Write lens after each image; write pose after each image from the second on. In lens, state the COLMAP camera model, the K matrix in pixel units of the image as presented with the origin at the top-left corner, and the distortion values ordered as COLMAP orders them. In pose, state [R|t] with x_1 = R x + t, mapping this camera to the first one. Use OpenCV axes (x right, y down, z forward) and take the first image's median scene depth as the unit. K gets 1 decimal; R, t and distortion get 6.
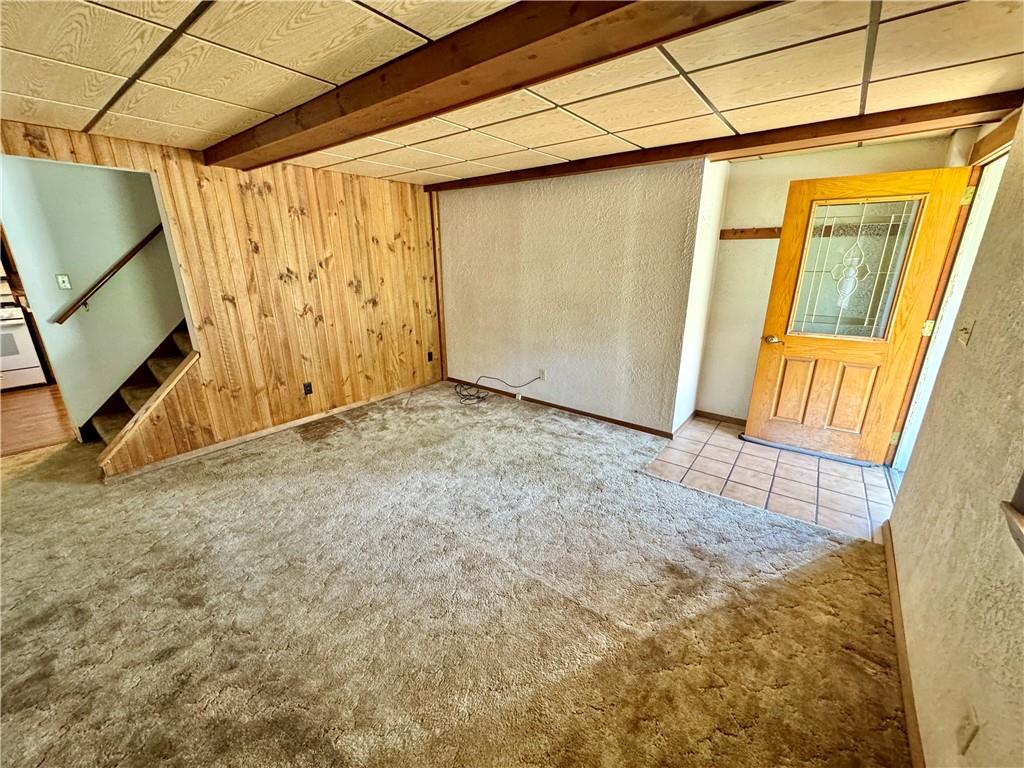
lens RADIAL K [[408.6, 0, 509.6], [0, 408.6, 383.4], [0, 0, 1]] dist [0.000432, -0.000229]
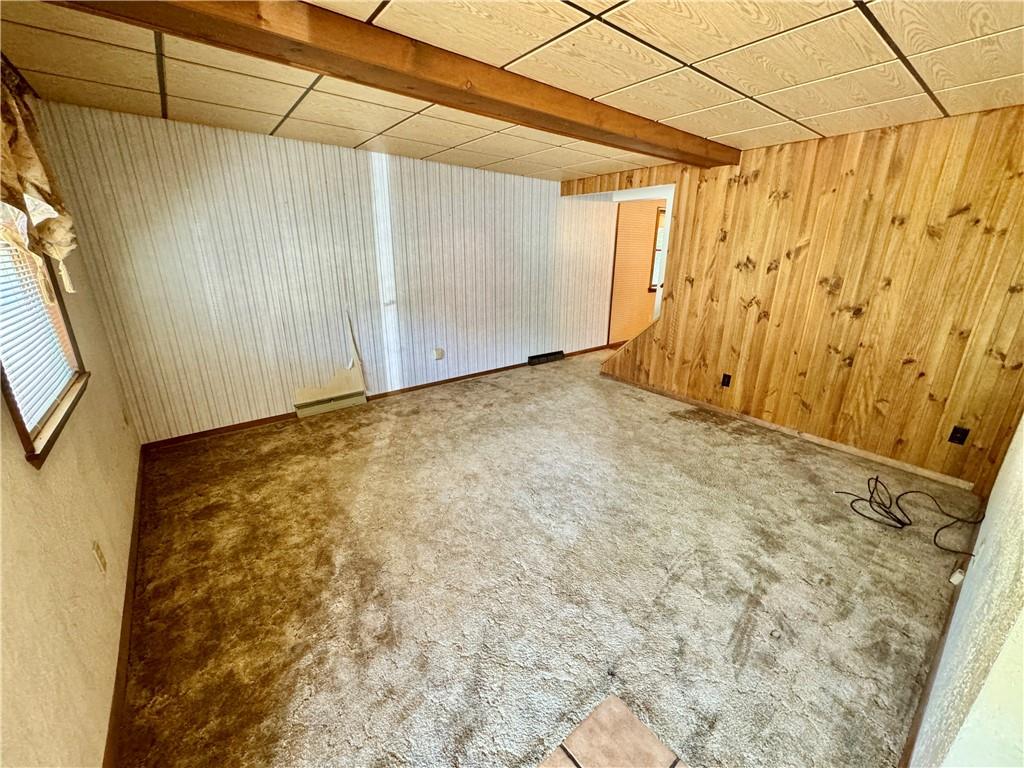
lens RADIAL K [[408.6, 0, 511.2], [0, 408.6, 383.0], [0, 0, 1]] dist [0.000432, -0.000229]
pose [[-0.240724, 0.301775, -0.922488, 0.533793], [-0.303369, 0.879424, 0.366852, -0.183685], [0.921965, 0.368164, -0.120149, 0.637080]]
